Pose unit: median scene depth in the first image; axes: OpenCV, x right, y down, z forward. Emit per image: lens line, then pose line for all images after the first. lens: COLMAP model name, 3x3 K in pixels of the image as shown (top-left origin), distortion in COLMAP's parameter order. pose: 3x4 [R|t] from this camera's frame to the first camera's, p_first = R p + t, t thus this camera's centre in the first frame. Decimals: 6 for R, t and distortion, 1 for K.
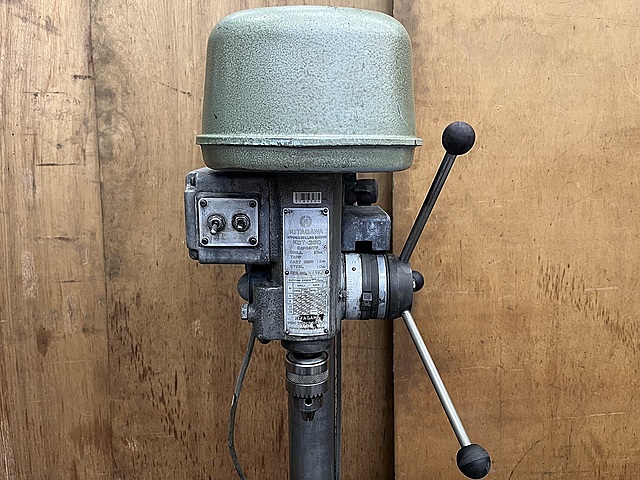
lens RADIAL K [[482.5, 0, 314.3], [0, 482.5, 244.6], [0, 0, 1]] dist [0.010460, -0.029128]
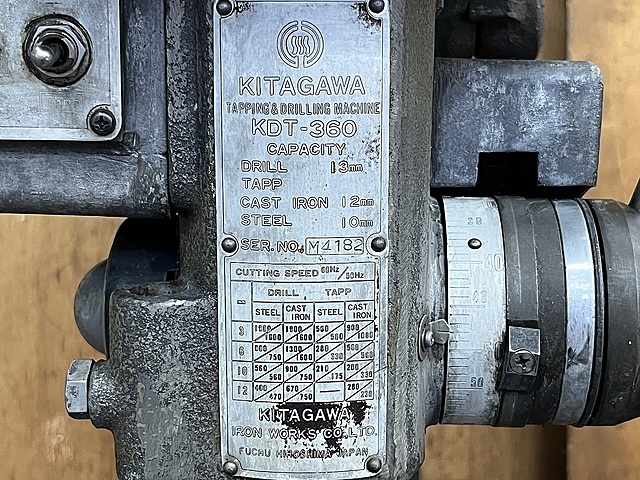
lens RADIAL K [[1010.7, 0, 326.4], [0, 1010.7, 238.1], [0, 0, 1]] dist [0.050808, 0.000000]
pose [[0.999327, 0.011461, -0.034834, 0.016248], [-0.012317, 0.999625, -0.024452, 0.066404], [0.034541, 0.024865, 0.999094, 0.428298]]
